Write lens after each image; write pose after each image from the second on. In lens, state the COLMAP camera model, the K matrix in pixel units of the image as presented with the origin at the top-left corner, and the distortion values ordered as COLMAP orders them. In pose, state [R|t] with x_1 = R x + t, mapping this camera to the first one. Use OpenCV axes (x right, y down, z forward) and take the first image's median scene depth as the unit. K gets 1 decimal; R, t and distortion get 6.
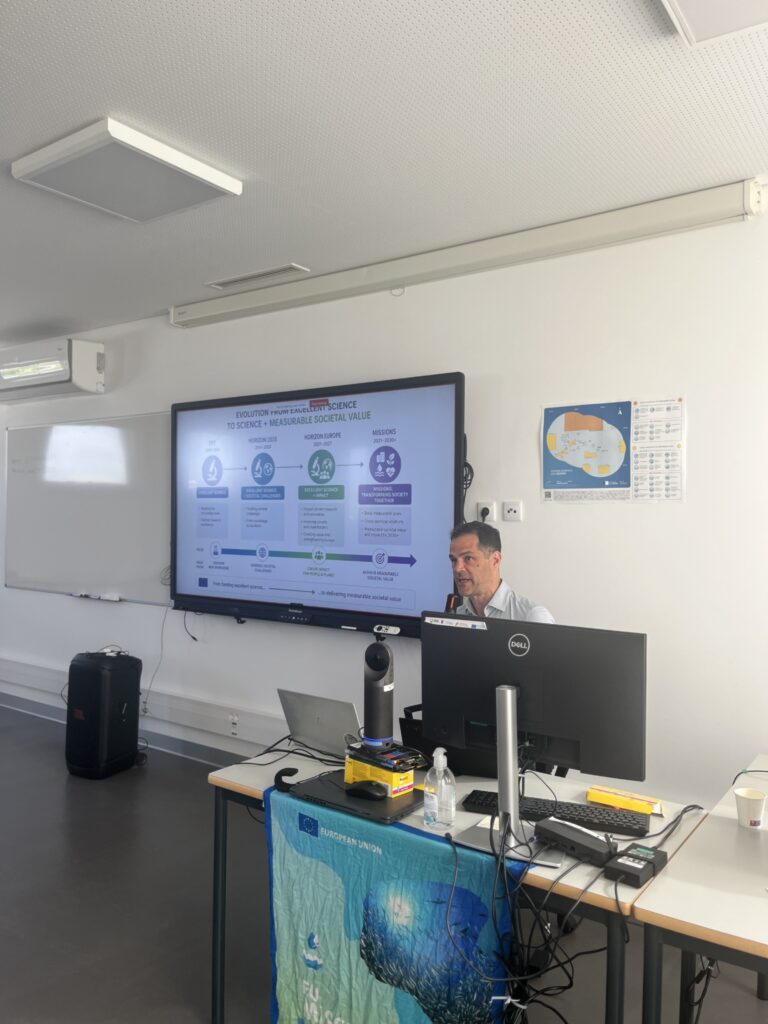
lens RADIAL K [[773.2, 0, 387.6], [0, 773.2, 519.4], [0, 0, 1]] dist [0.045419, -0.029955]
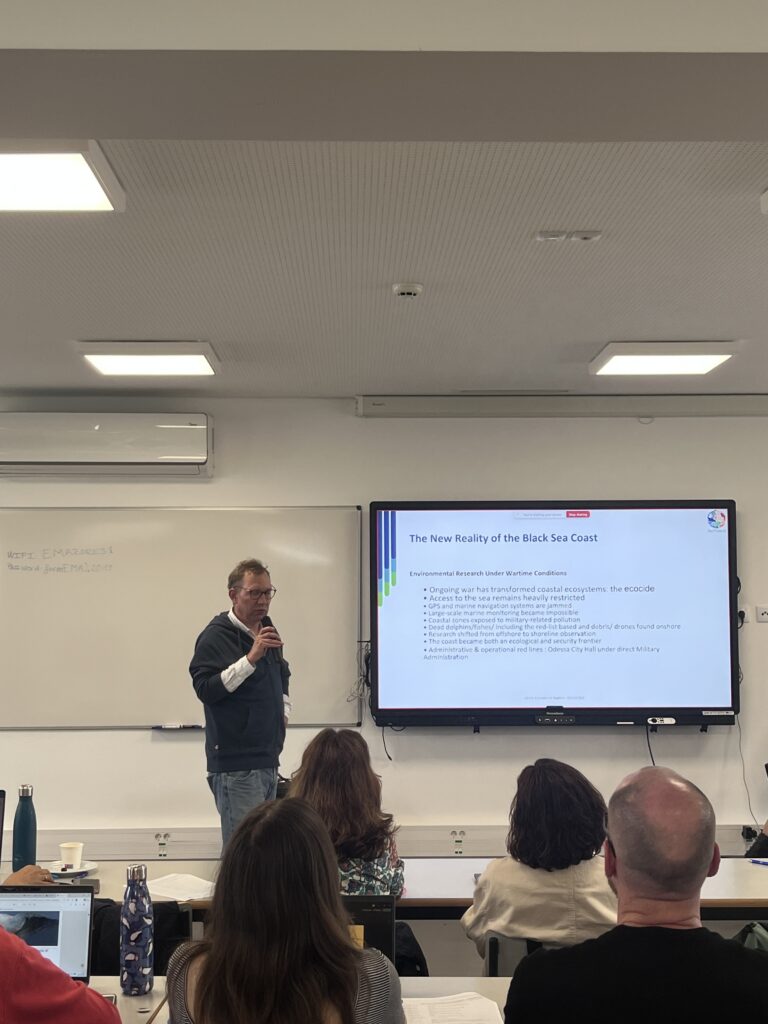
lens RADIAL K [[1372.4, 0, 380.9], [0, 1372.4, 518.8], [0, 0, 1]] dist [0.108624, 0.000000]
pose [[0.802188, 0.017077, 0.596828, -1.746951], [0.017615, 0.998479, -0.052244, -0.061044], [-0.596812, 0.052423, 0.800667, -0.431796]]
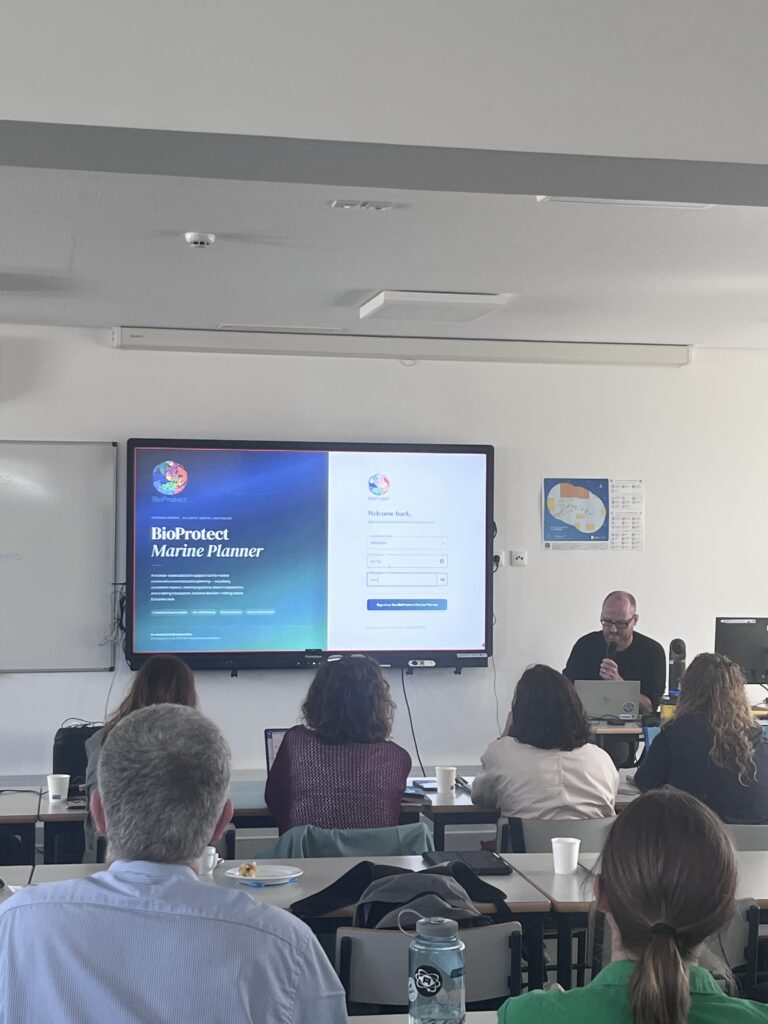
lens RADIAL K [[1672.8, 0, 373.9], [0, 1672.8, 521.4], [0, 0, 1]] dist [0.129088, 0.000000]
pose [[0.676538, 0.003117, 0.736401, -2.104986], [0.005967, 0.999935, -0.009714, -0.048054], [-0.736384, 0.010966, 0.676475, -0.693982]]
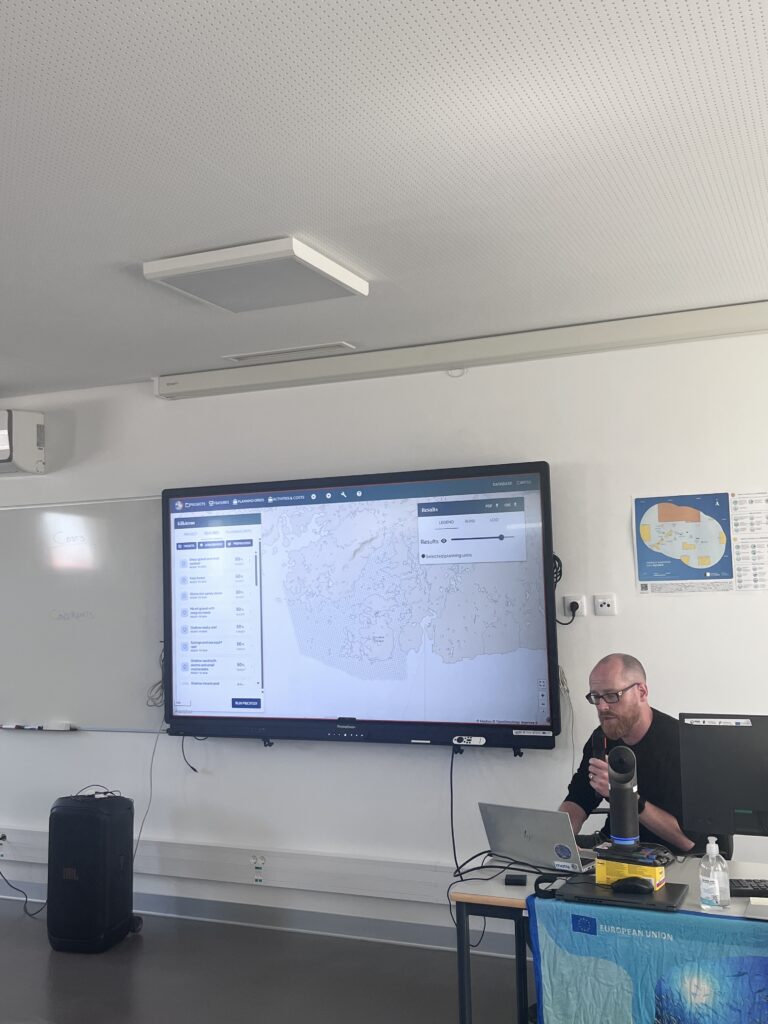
lens RADIAL K [[1051.1, 0, 383.0], [0, 1051.1, 510.3], [0, 0, 1]] dist [0.040281, 0.000000]
pose [[0.978518, -0.022451, 0.204936, -0.393216], [0.038760, 0.996361, -0.075917, -0.041543], [-0.202486, 0.082229, 0.975827, -0.236482]]
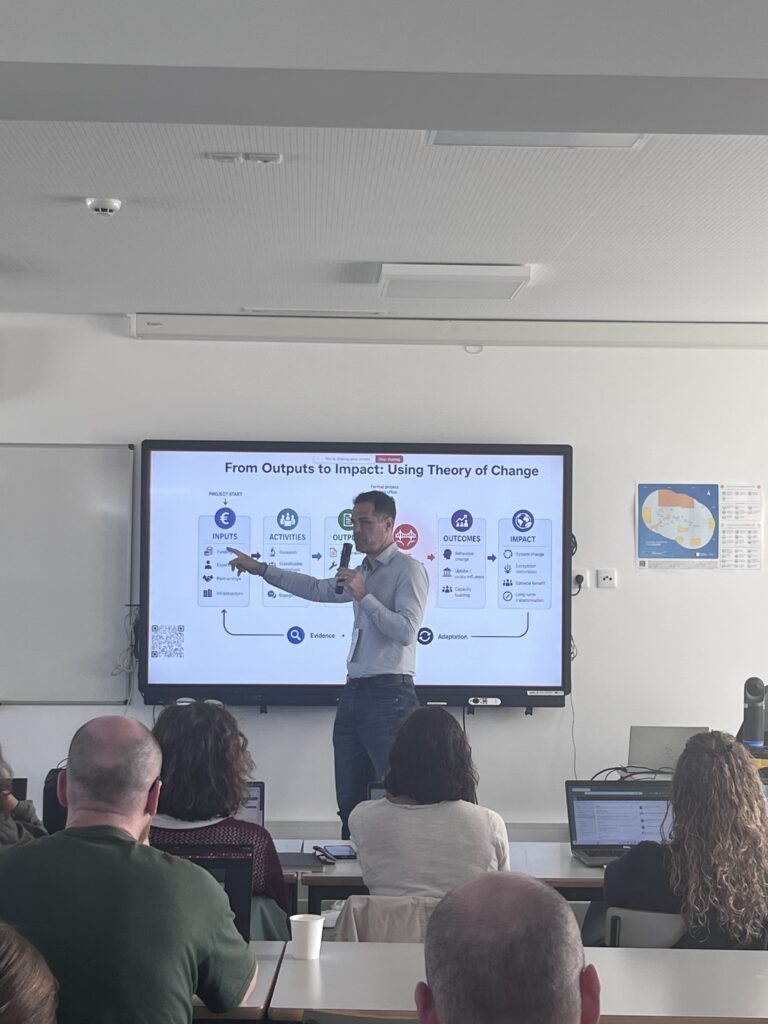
lens RADIAL K [[1858.4, 0, 386.1], [0, 1858.4, 510.3], [0, 0, 1]] dist [0.174445, 0.000000]
pose [[0.790653, 0.013008, 0.612126, -1.729468], [0.002801, 0.999687, -0.024861, -0.043945], [-0.612258, 0.021372, 0.790369, -0.872837]]
